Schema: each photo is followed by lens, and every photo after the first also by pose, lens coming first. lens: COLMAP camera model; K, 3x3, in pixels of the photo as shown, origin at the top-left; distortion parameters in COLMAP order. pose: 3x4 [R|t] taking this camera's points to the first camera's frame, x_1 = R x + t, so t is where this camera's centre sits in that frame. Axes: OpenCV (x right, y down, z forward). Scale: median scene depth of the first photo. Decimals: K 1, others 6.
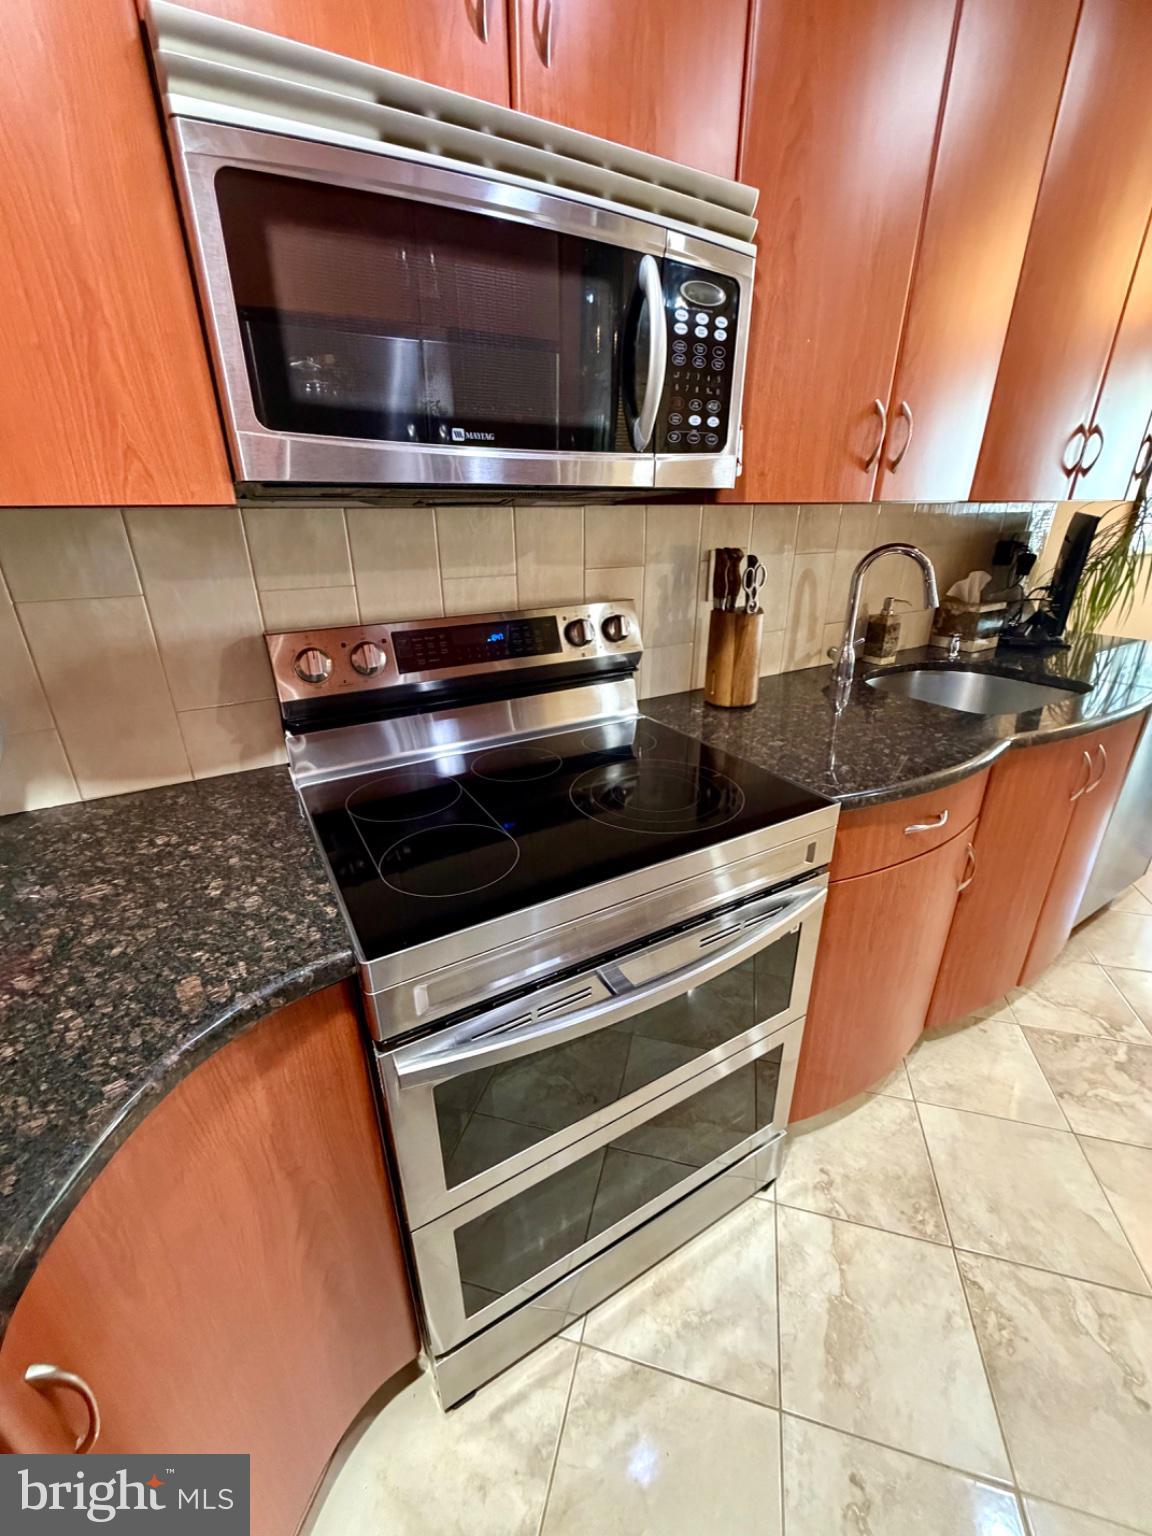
lens RADIAL K [[611.7, 0, 573.7], [0, 611.7, 762.3], [0, 0, 1]] dist [0.000332, 0.000191]
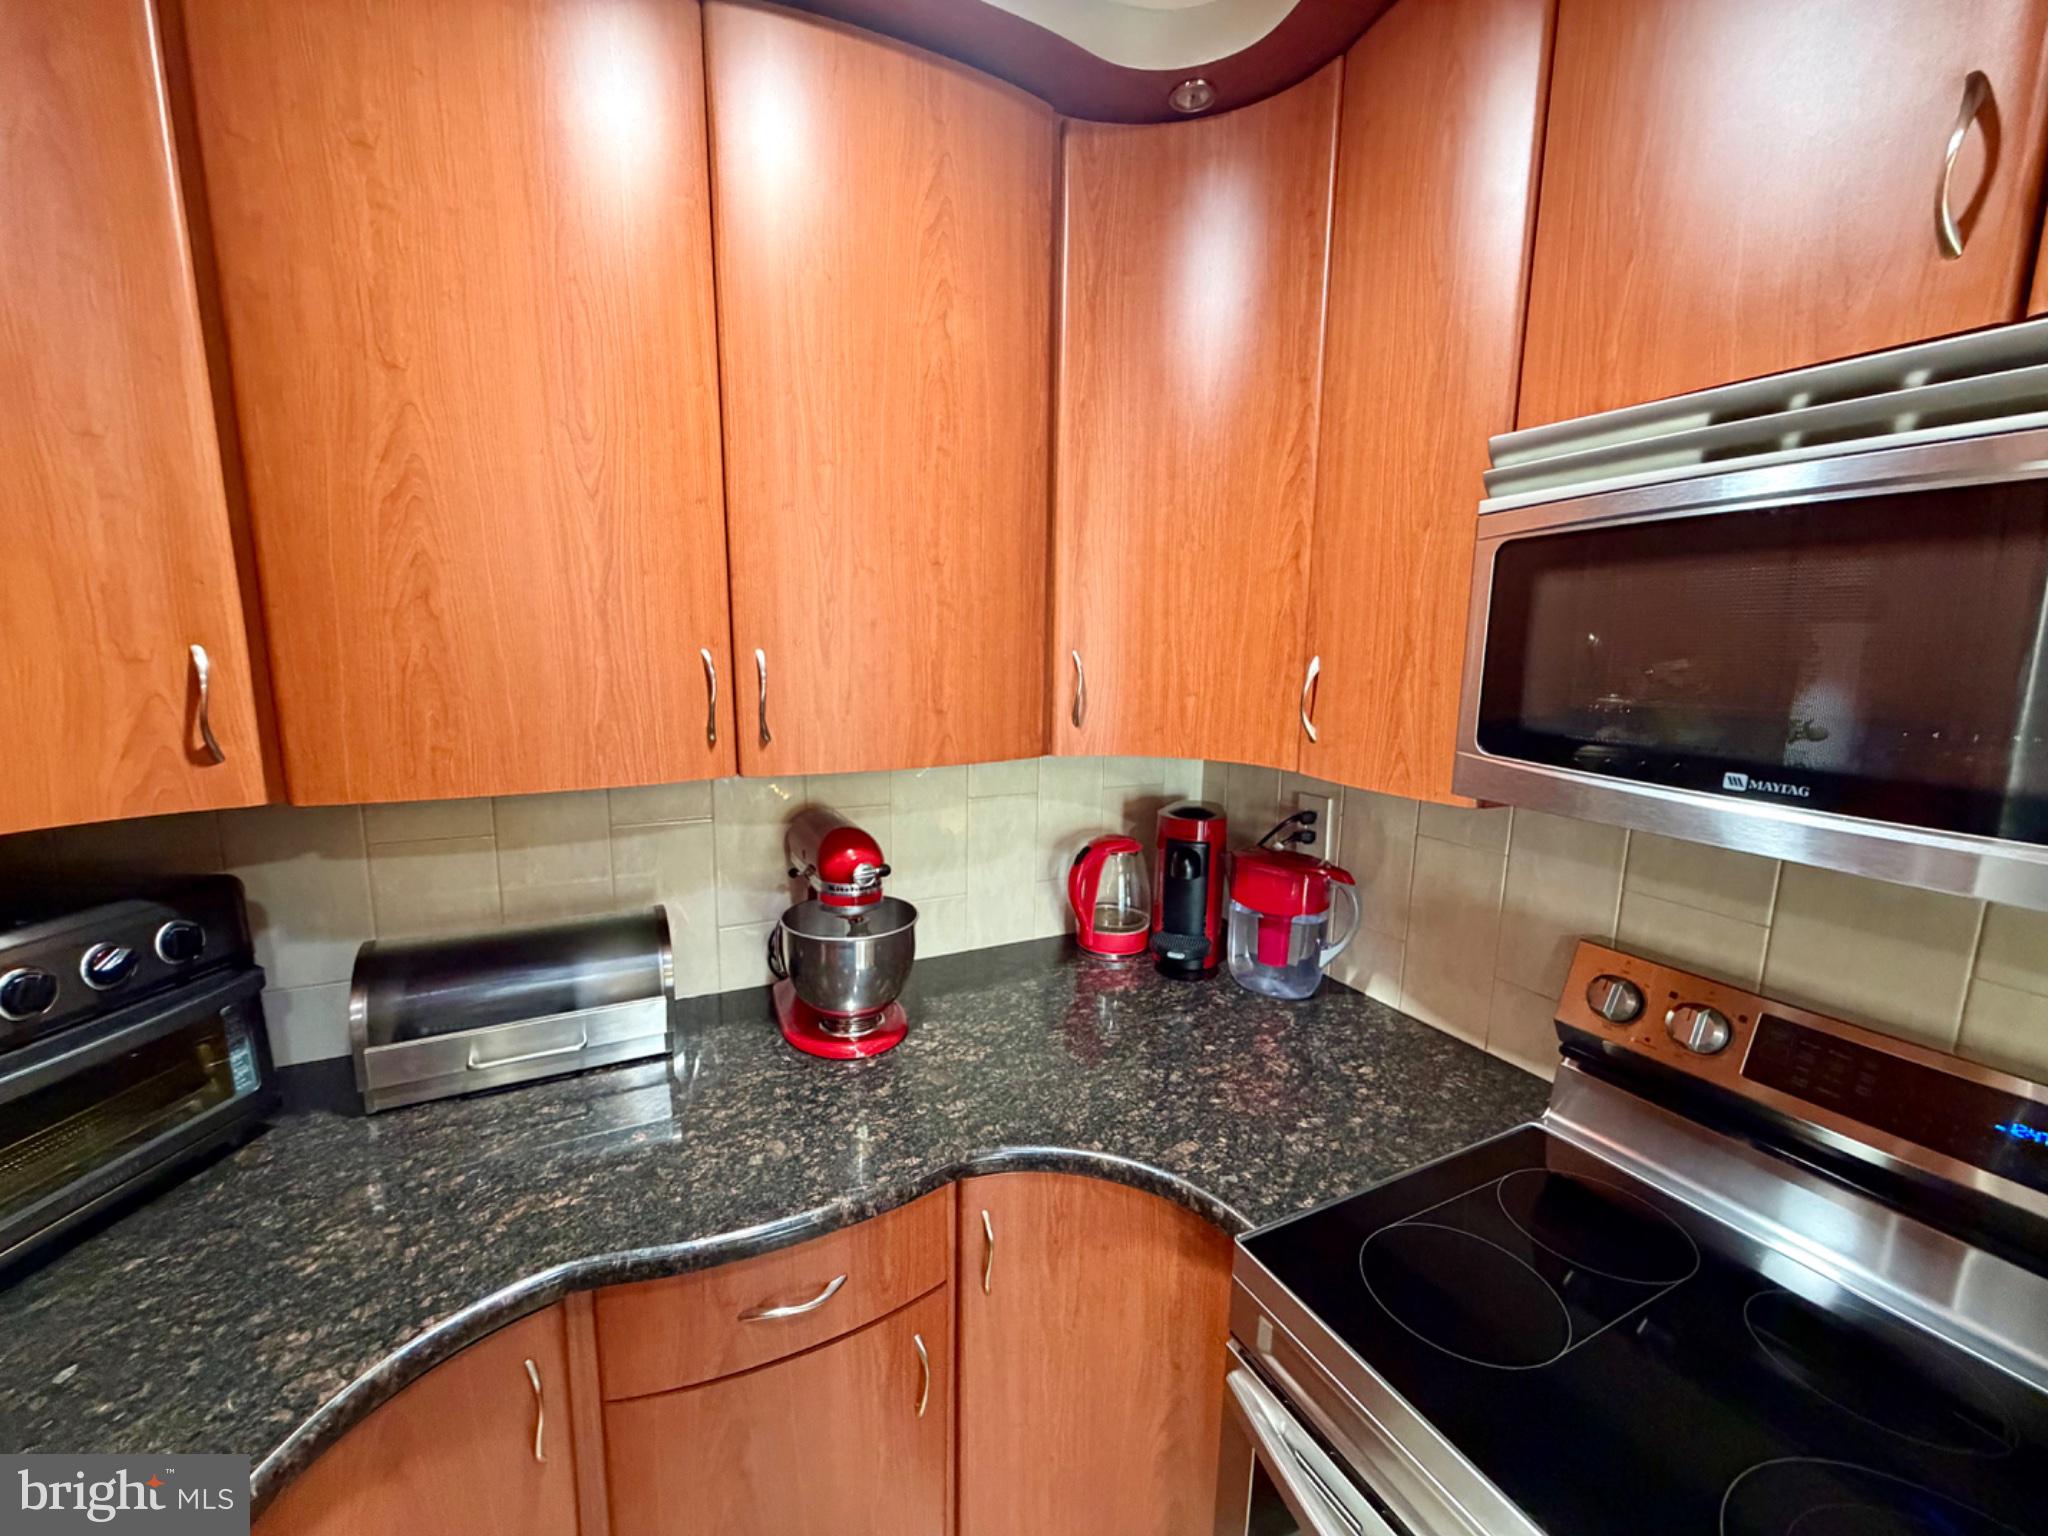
lens RADIAL K [[815.7, 0, 1017.6], [0, 815.7, 764.8], [0, 0, 1]] dist [0.000332, 0.000191]
pose [[-0.049922, 0.163212, -0.985327, 0.616783], [-0.397245, 0.901919, 0.169523, -0.329492], [0.916354, 0.399879, 0.019810, 0.211686]]
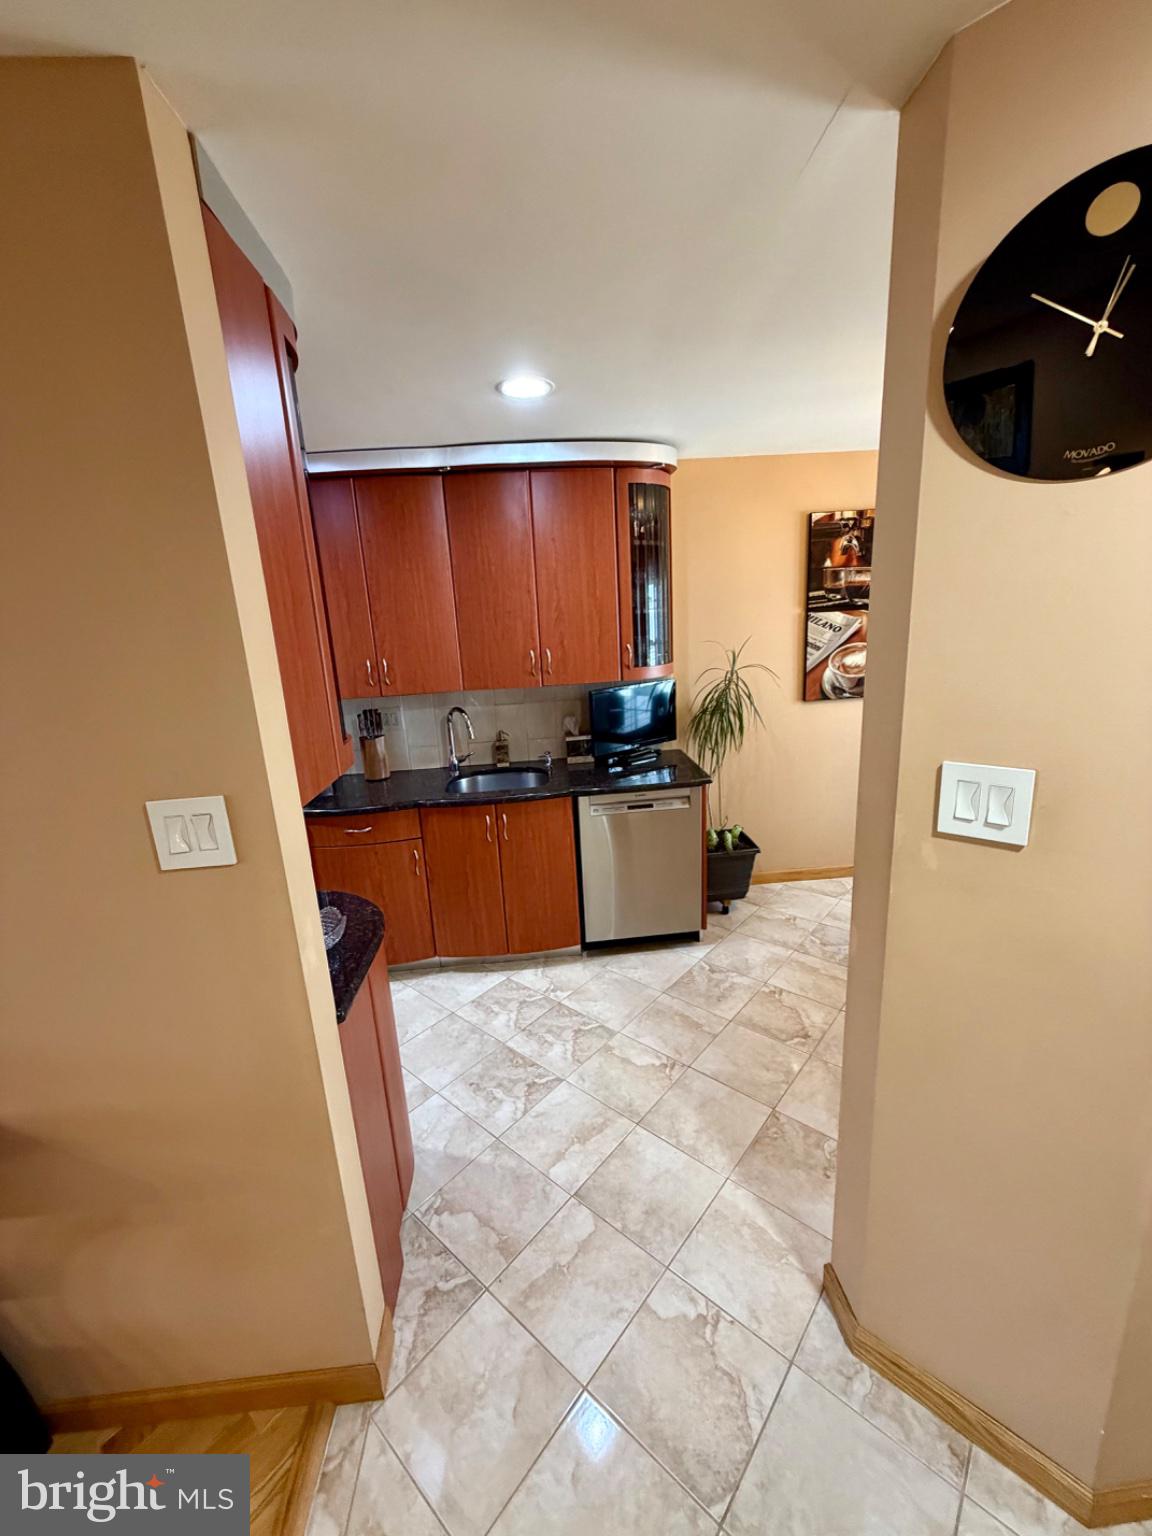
lens RADIAL K [[611.7, 0, 573.9], [0, 611.7, 762.2], [0, 0, 1]] dist [0.000332, 0.000191]
pose [[0.900211, 0.062247, -0.430982, 2.930655], [-0.124359, 0.985261, -0.117451, 0.016476], [0.417318, 0.159327, 0.894684, -1.033564]]
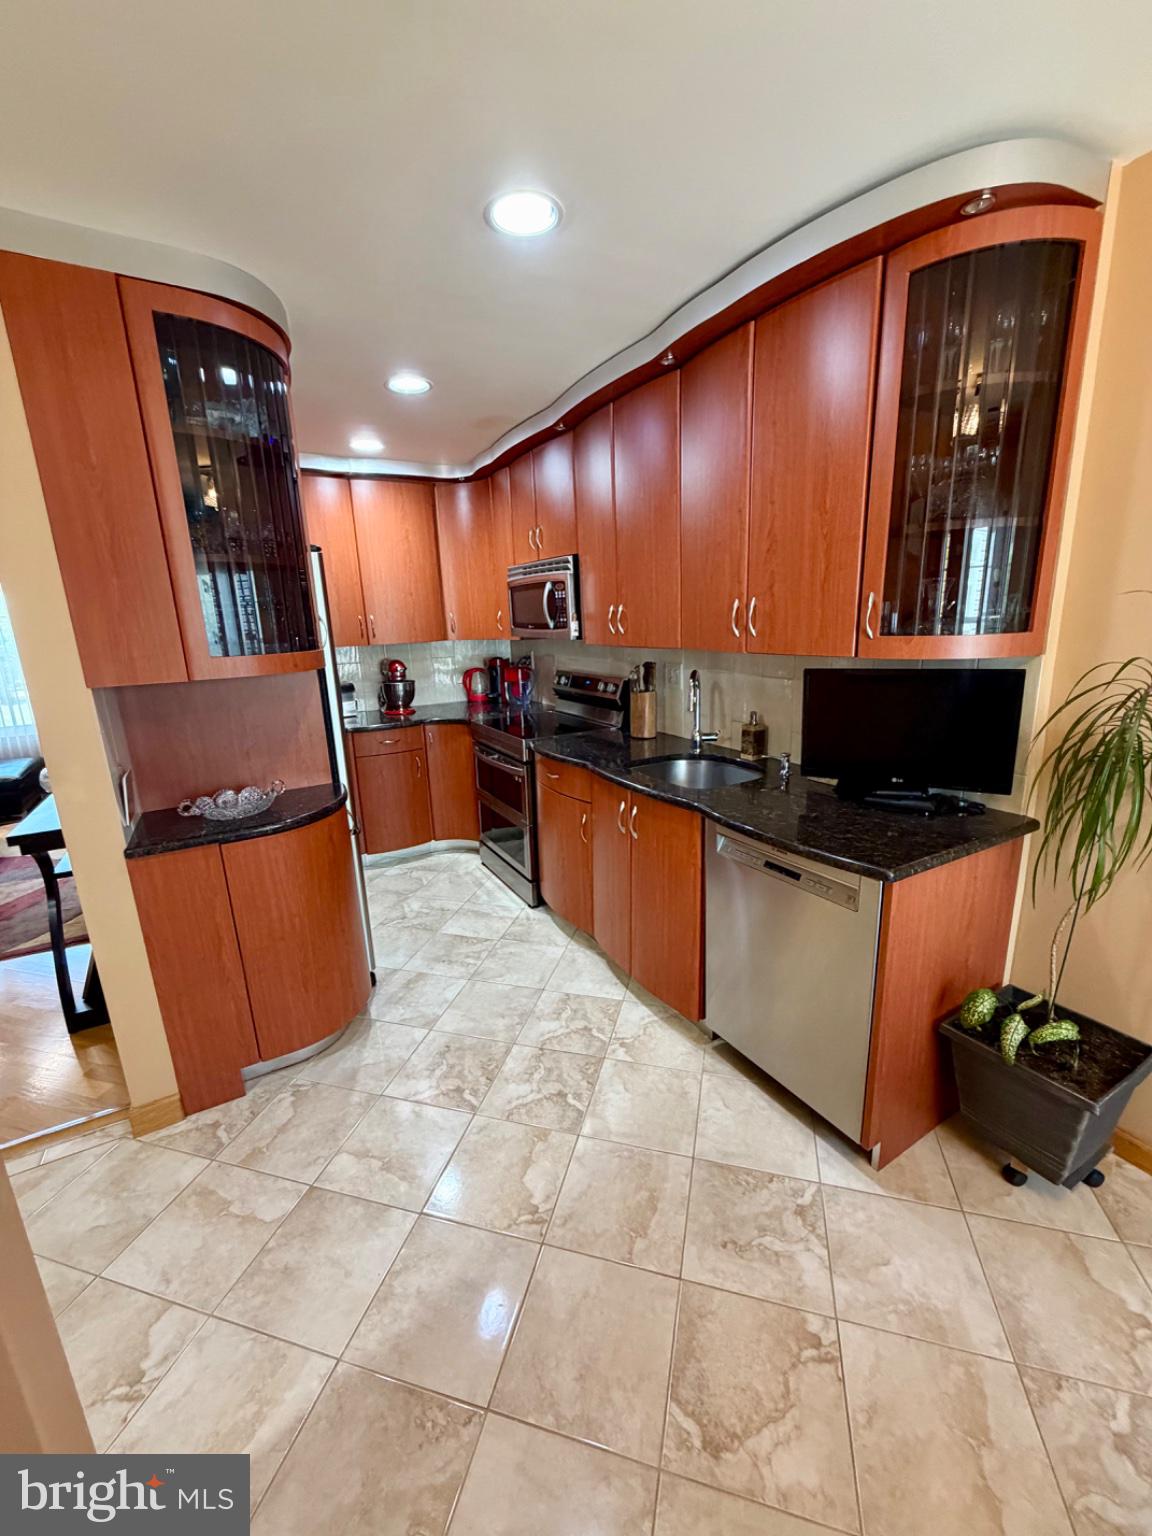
lens RADIAL K [[611.7, 0, 574.5], [0, 611.7, 761.0], [0, 0, 1]] dist [0.000332, 0.000191]
pose [[-0.002667, 0.247290, -0.968938, 3.603258], [-0.351766, 0.906782, 0.232395, -0.672223], [0.936084, 0.341460, 0.084570, 1.070696]]
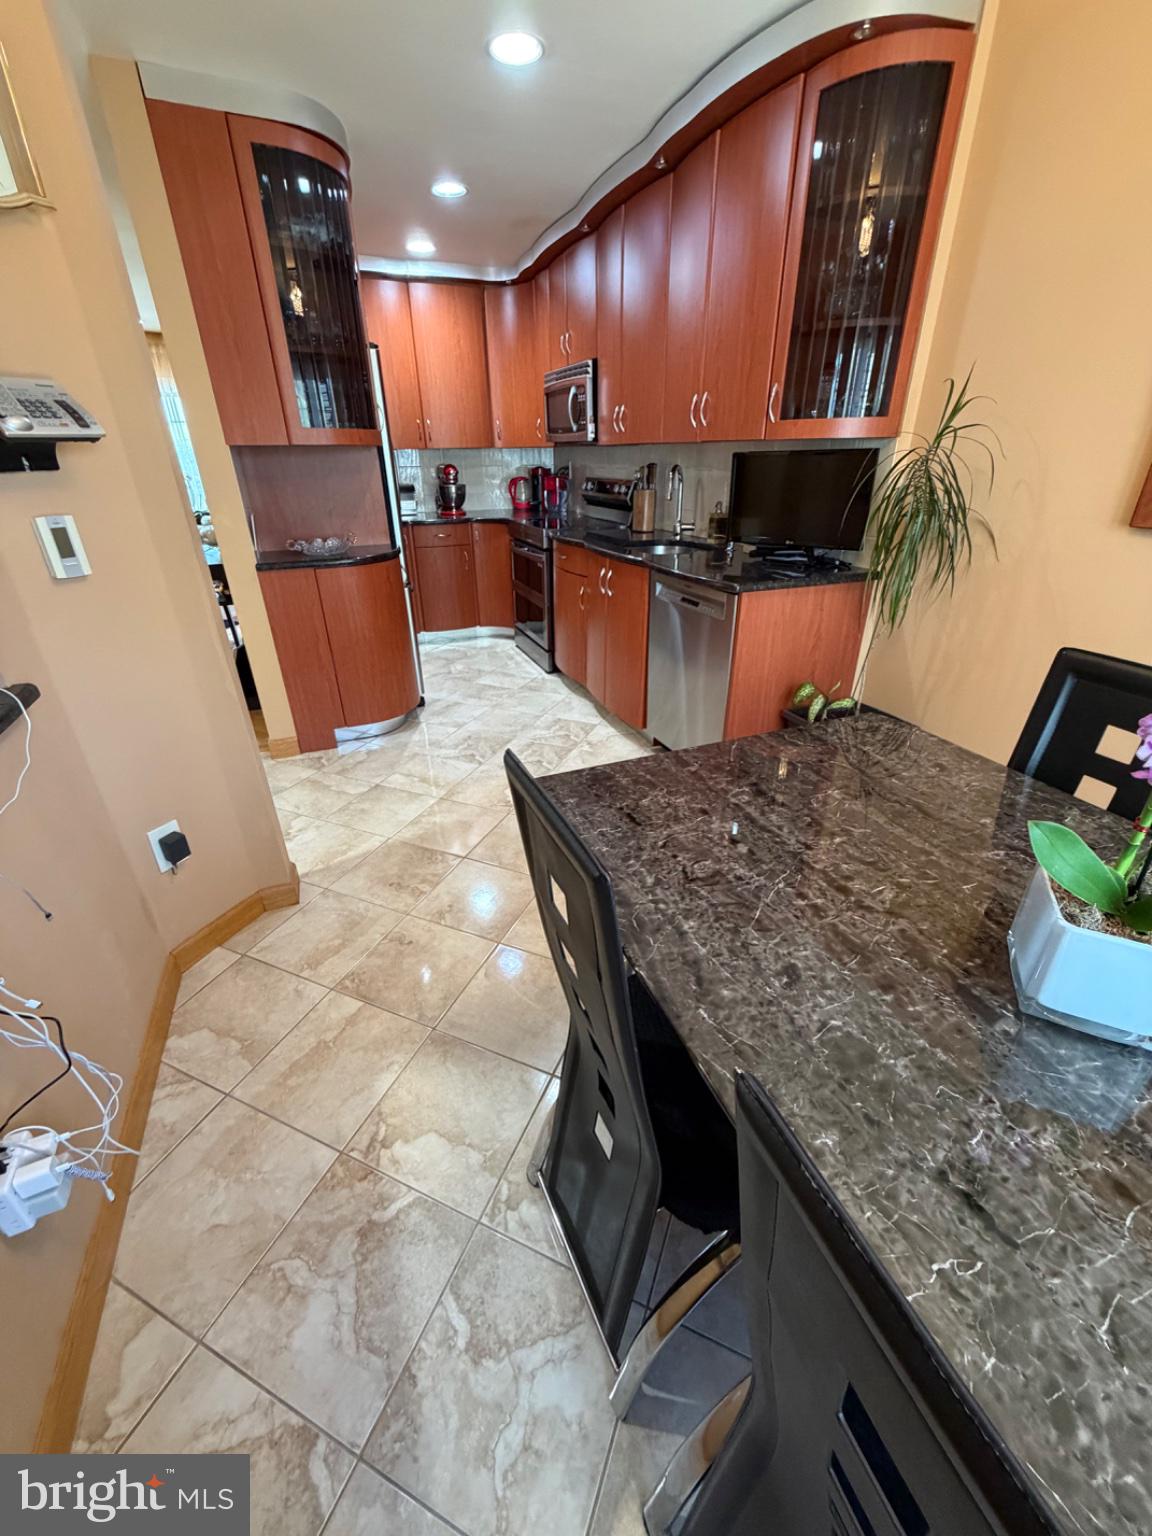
lens RADIAL K [[611.7, 0, 574.4], [0, 611.7, 762.1], [0, 0, 1]] dist [0.000332, 0.000191]
pose [[-0.135408, 0.460865, -0.877079, 4.568690], [-0.370129, 0.797614, 0.476252, -0.681936], [0.919059, 0.389121, 0.062577, 1.569190]]
